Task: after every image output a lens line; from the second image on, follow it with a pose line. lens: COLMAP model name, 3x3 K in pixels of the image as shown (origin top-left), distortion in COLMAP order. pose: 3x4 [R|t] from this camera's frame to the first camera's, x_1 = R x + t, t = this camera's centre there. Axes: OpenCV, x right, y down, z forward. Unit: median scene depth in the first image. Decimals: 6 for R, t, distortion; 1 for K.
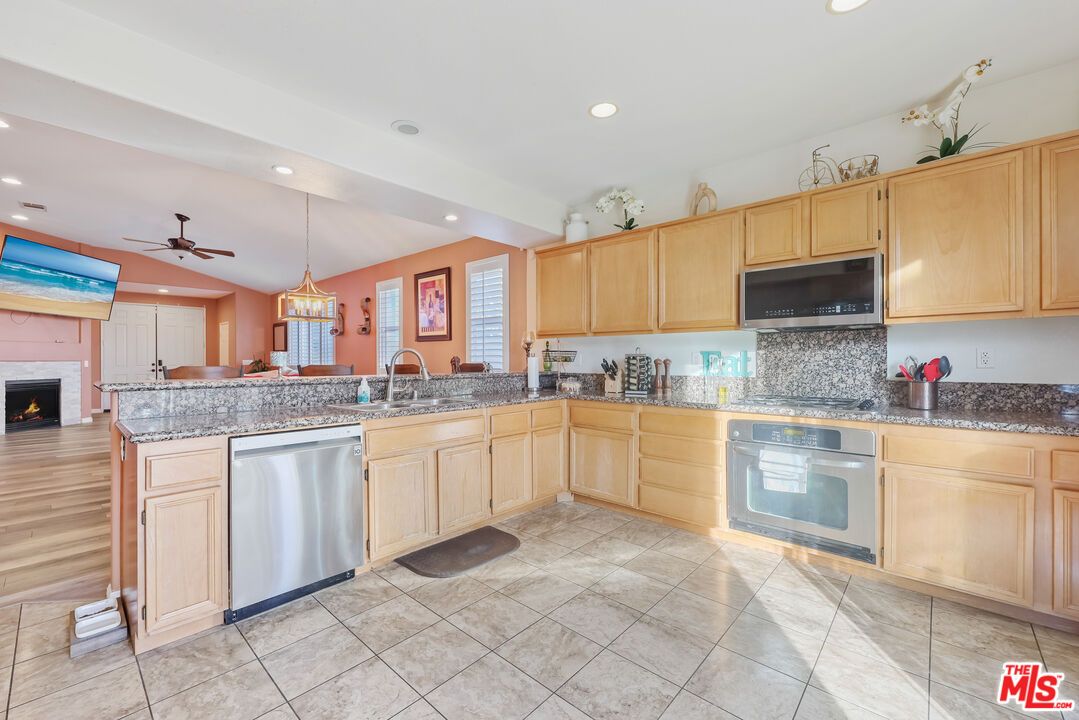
lens RADIAL K [[441.5, 0, 541.1], [0, 441.5, 364.3], [0, 0, 1]] dist [0.001016, 0.000111]
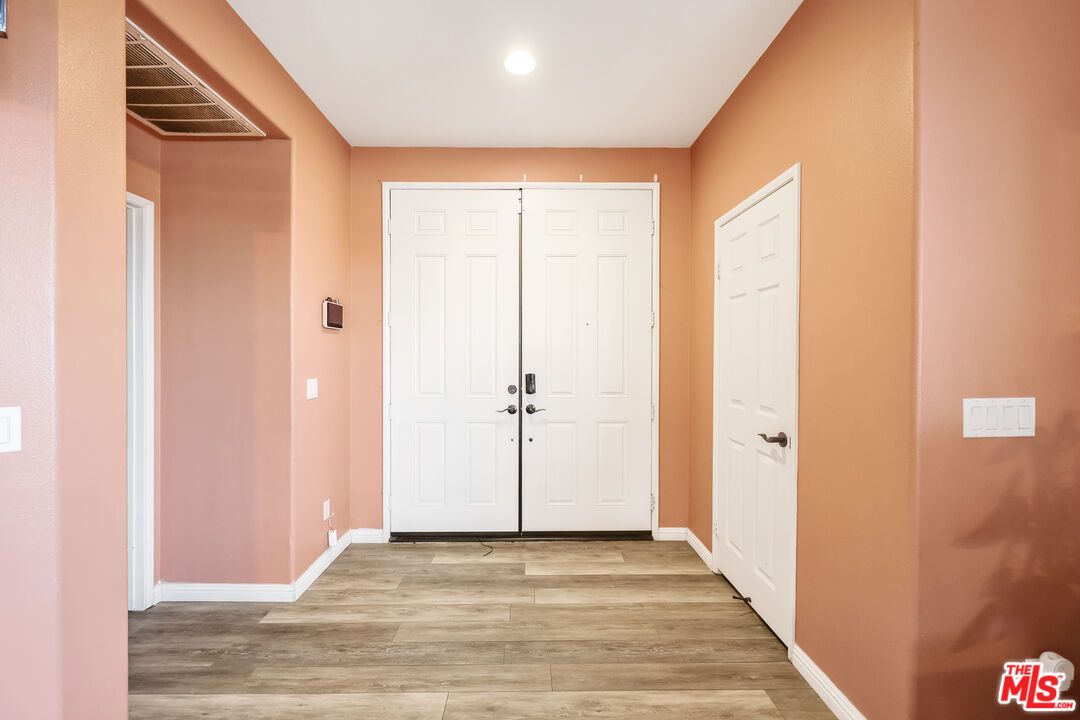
lens RADIAL K [[436.8, 0, 537.5], [0, 436.8, 356.0], [0, 0, 1]] dist [0.004345, 0.000128]
pose [[0.680272, 0.001680, -0.732958, -0.648278], [-0.003605, 0.999993, -0.001053, -0.021586], [0.732951, 0.003358, 0.680273, 0.808655]]
